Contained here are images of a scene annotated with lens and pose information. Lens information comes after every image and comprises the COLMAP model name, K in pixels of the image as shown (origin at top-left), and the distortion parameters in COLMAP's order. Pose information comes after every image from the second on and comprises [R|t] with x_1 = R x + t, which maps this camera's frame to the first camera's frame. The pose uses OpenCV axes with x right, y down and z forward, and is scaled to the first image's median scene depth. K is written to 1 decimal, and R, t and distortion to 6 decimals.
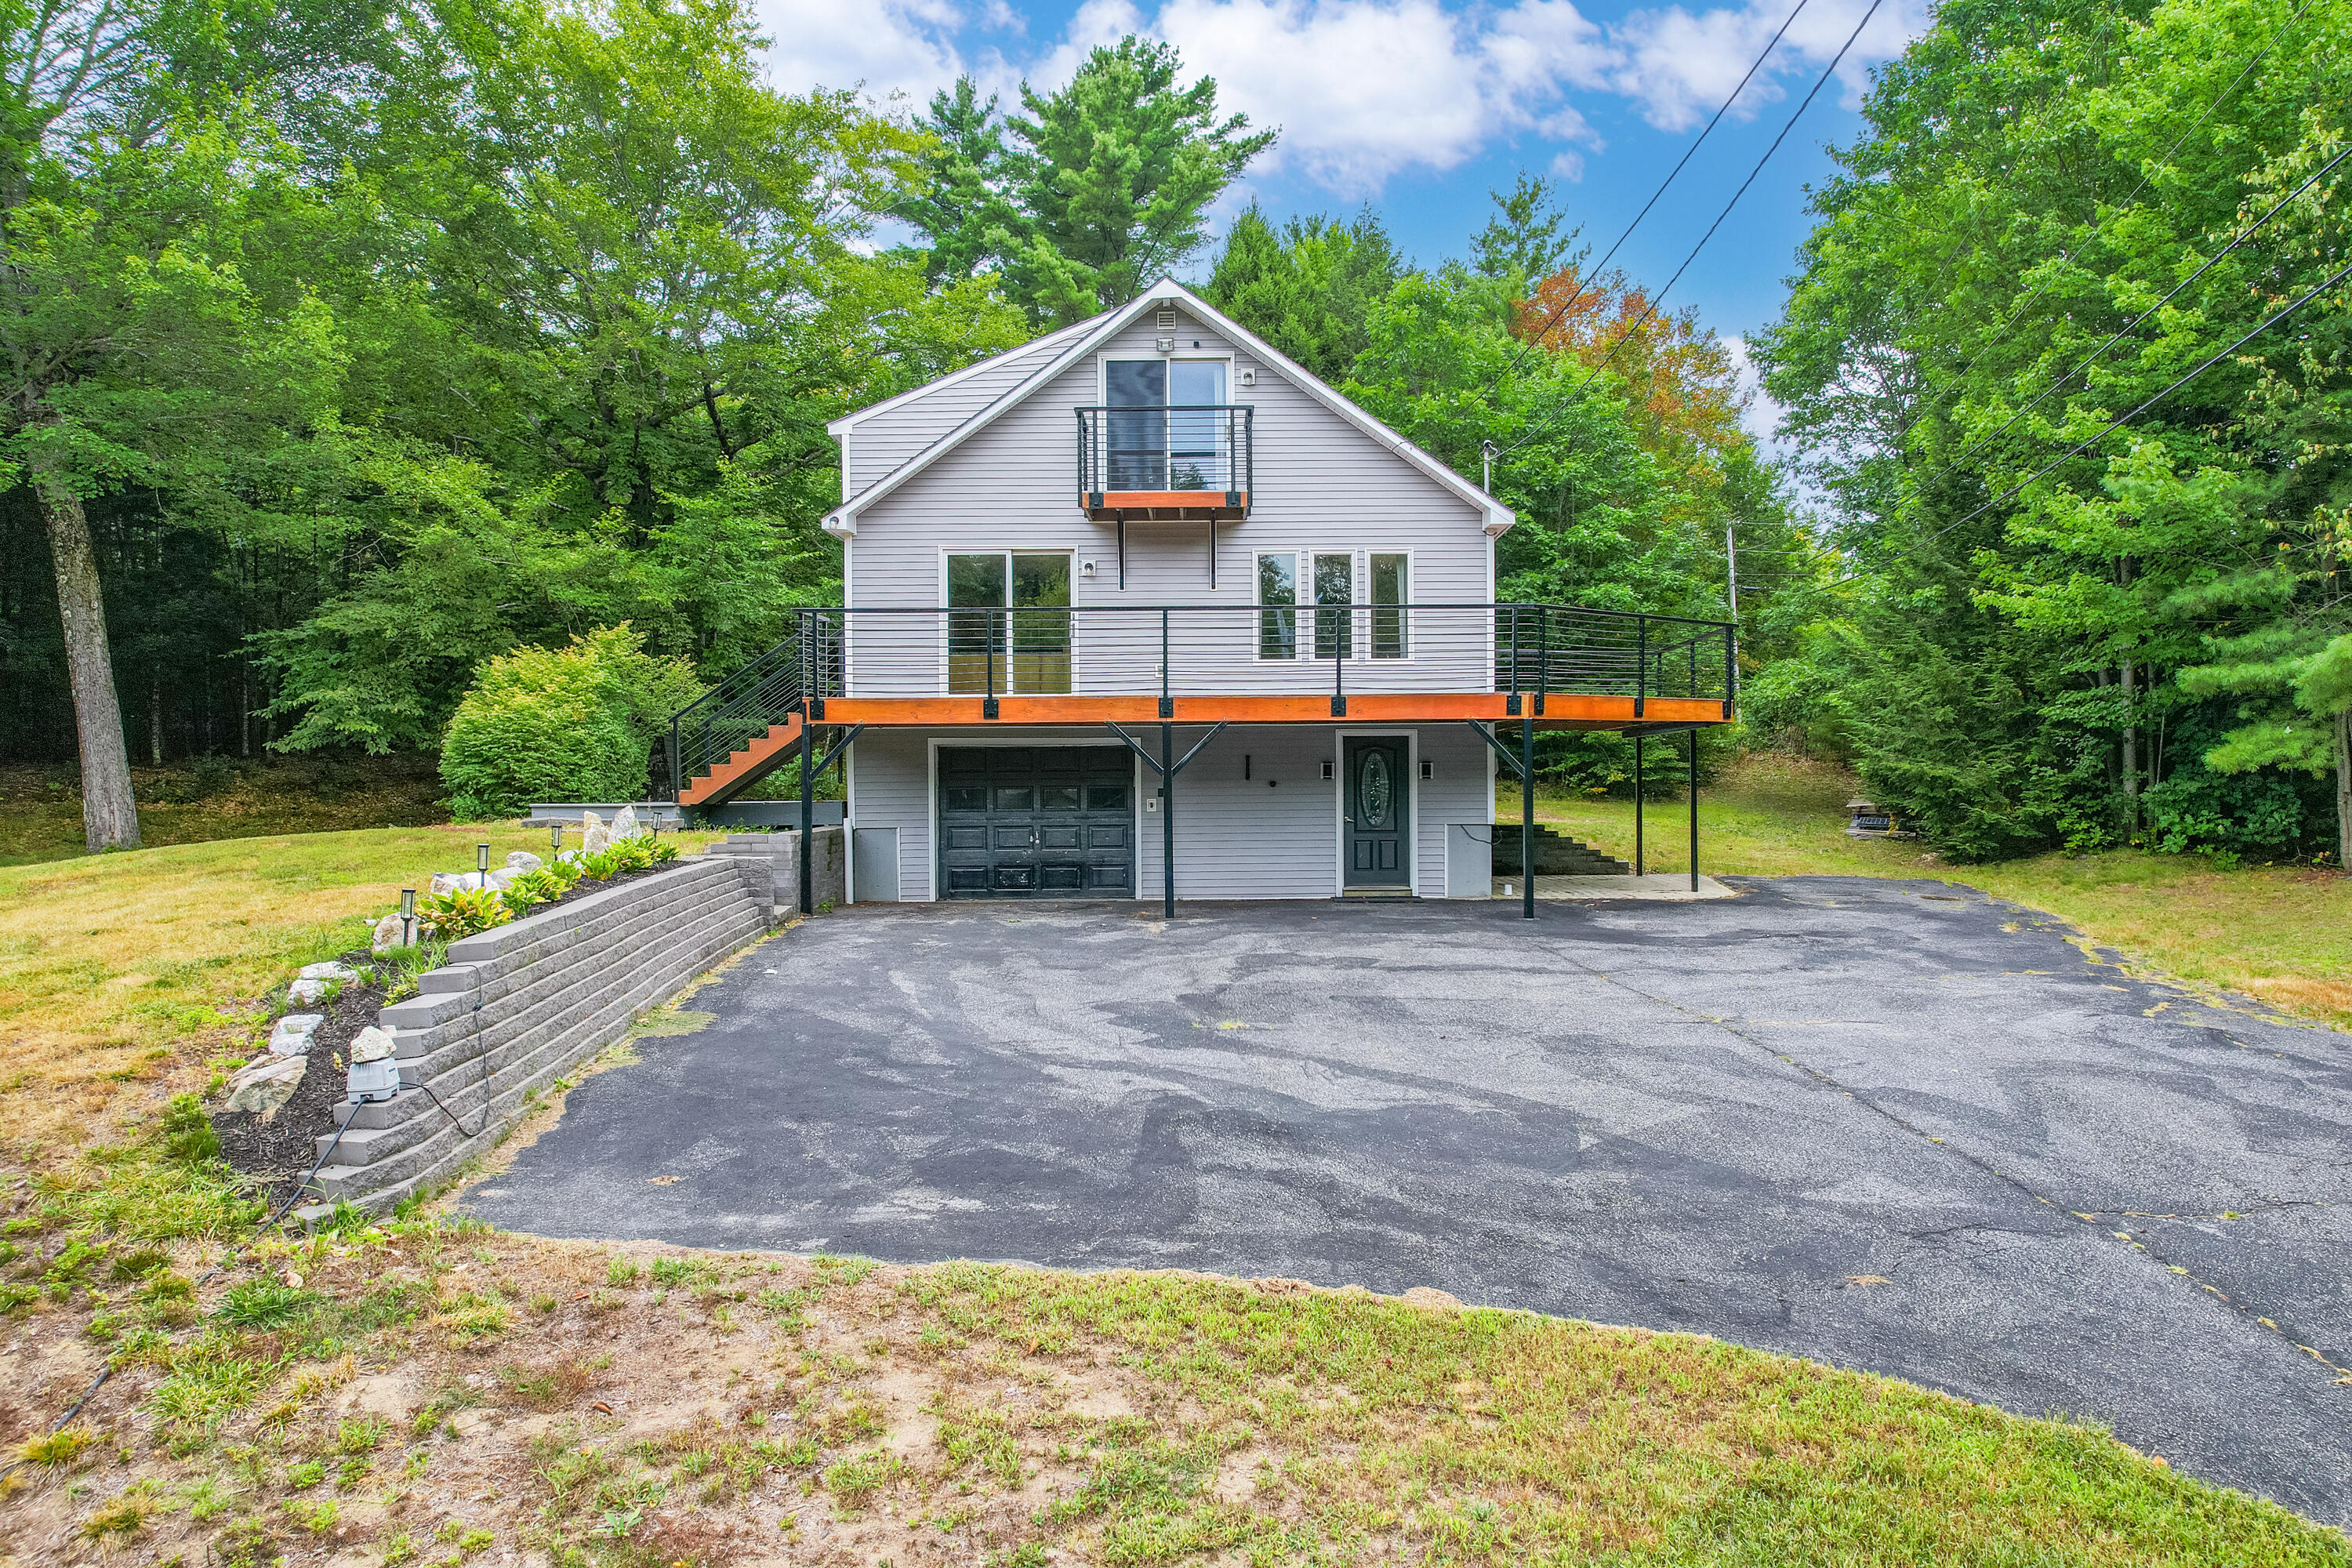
lens RADIAL K [[1587.8, 0, 1214.1], [0, 1587.8, 802.1], [0, 0, 1]] dist [-0.079546, 0.069553]
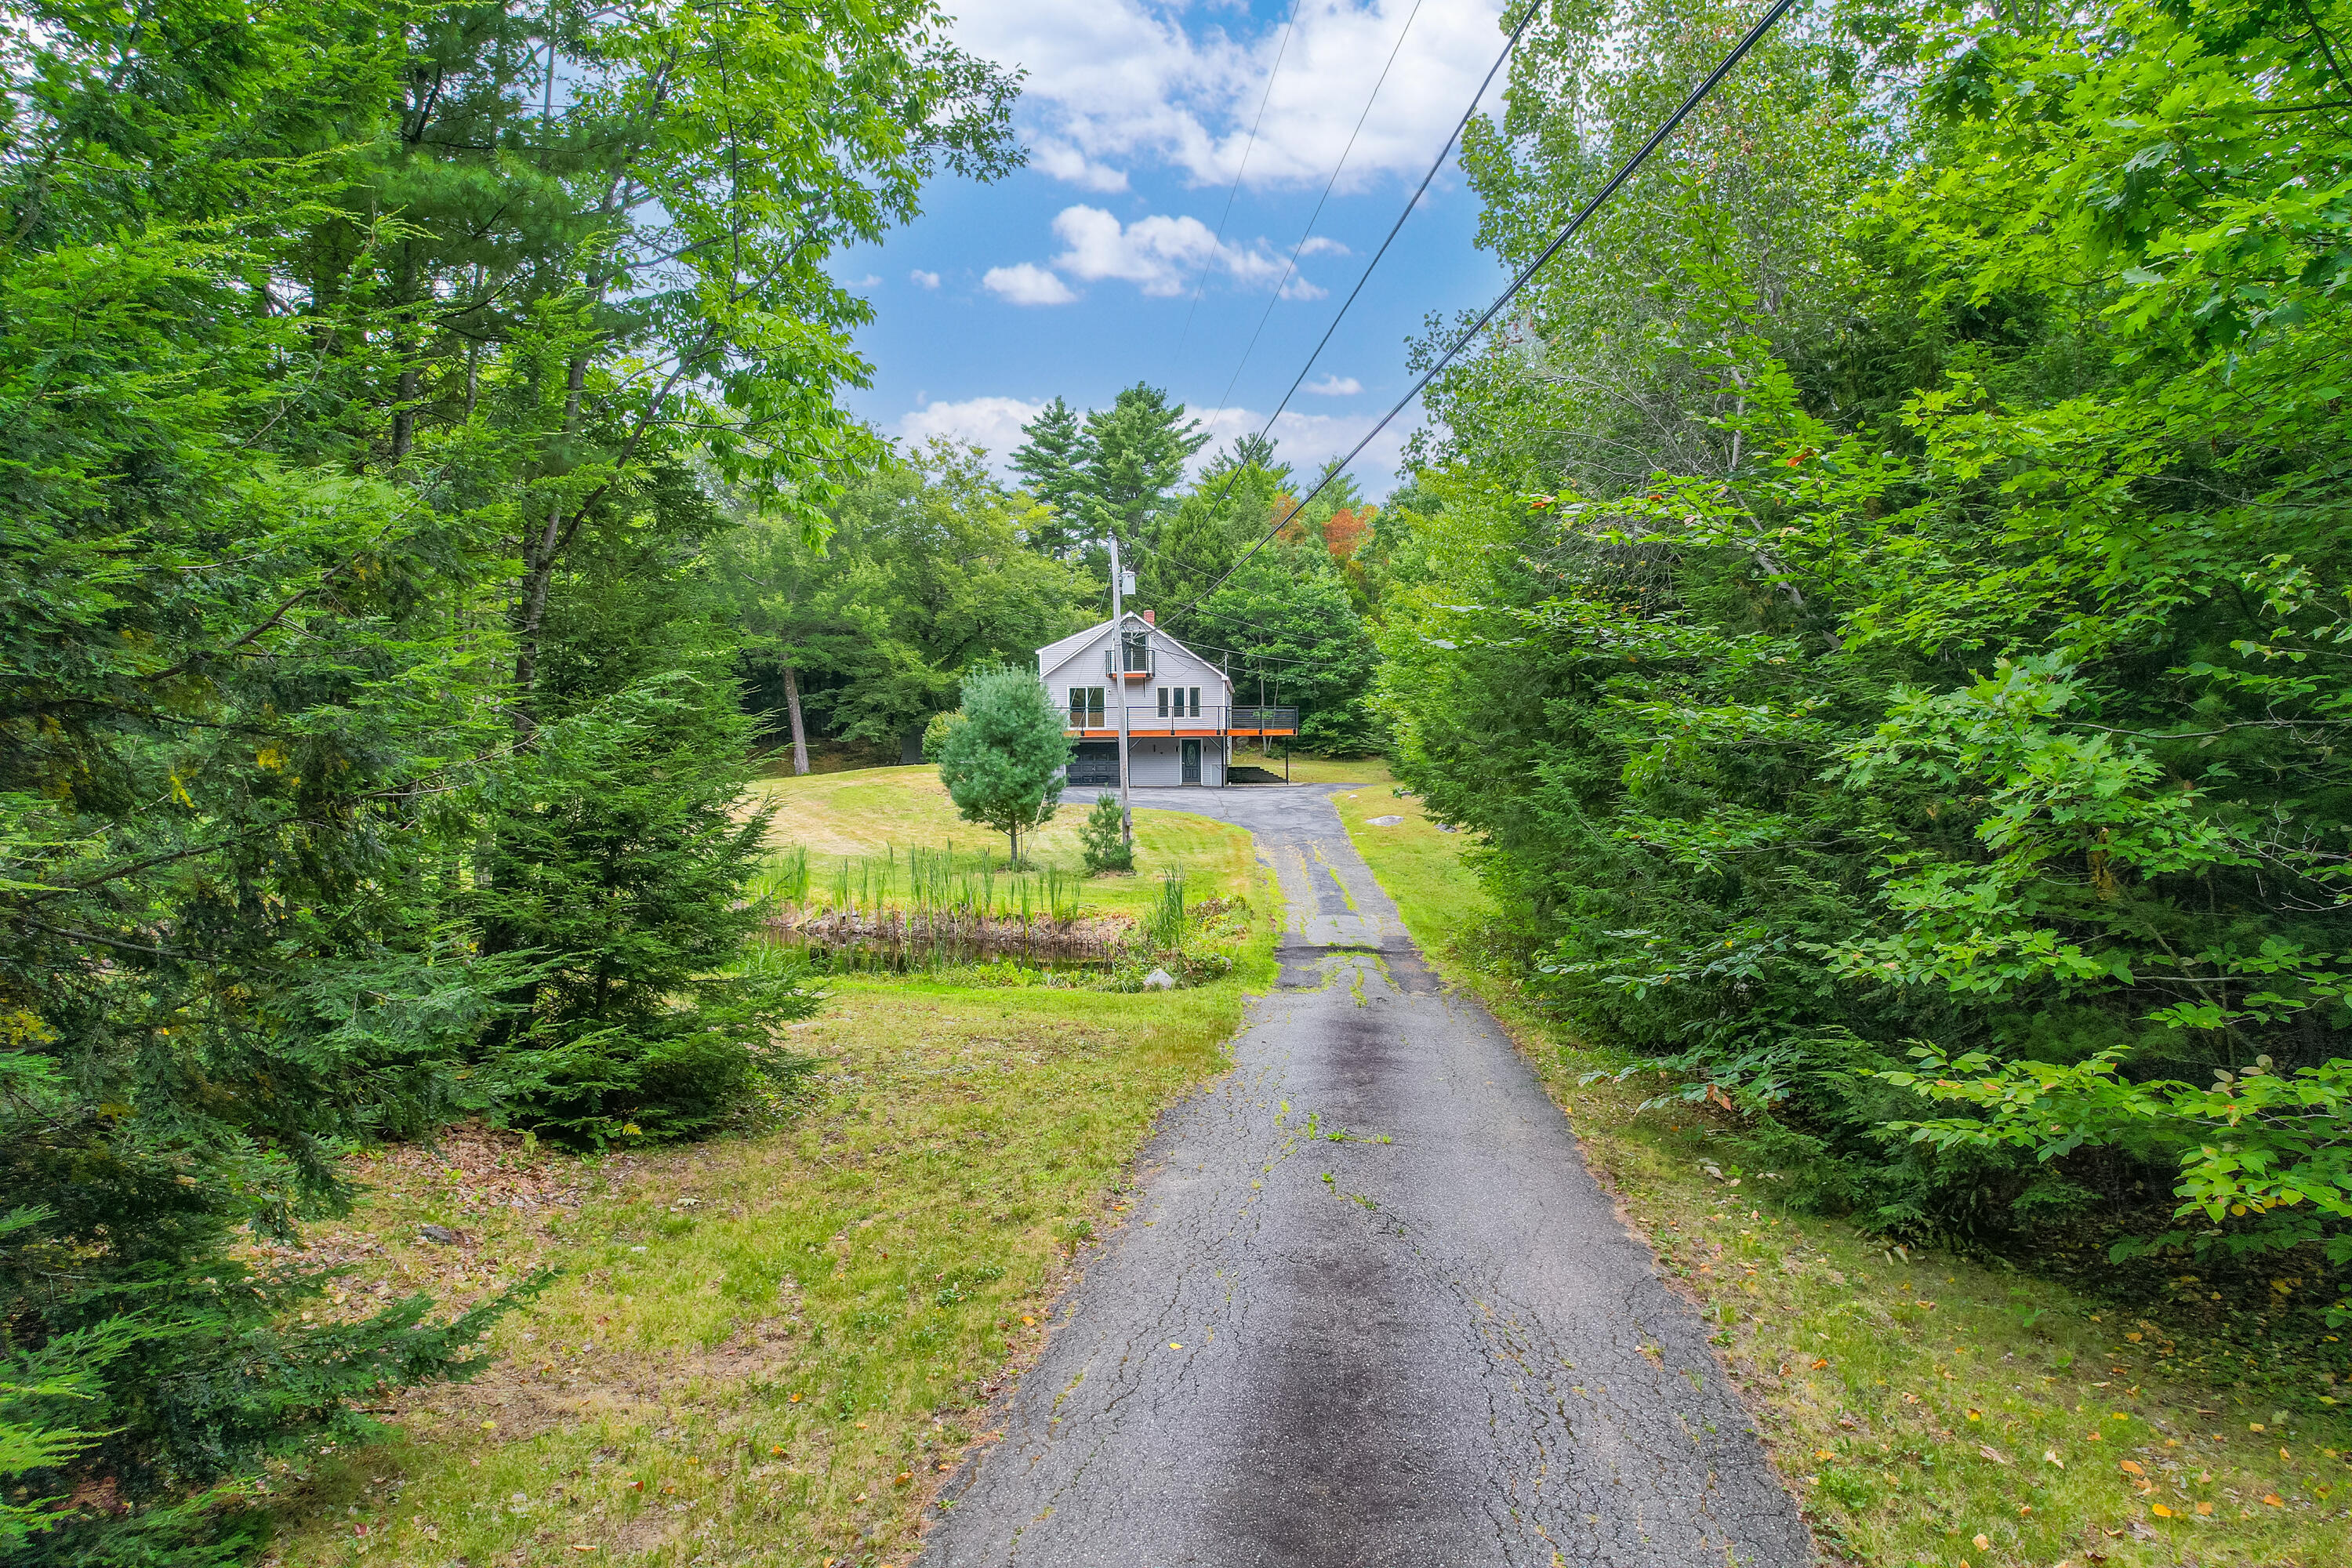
lens RADIAL K [[1512.2, 0, 1157.4], [0, 1512.2, 779.5], [0, 0, 1]] dist [-0.072567, 0.065128]
pose [[0.997412, 0.003120, -0.071836, 0.268008], [-0.002835, 0.999988, 0.004073, 0.033410], [0.071848, -0.003858, 0.997408, -2.340019]]
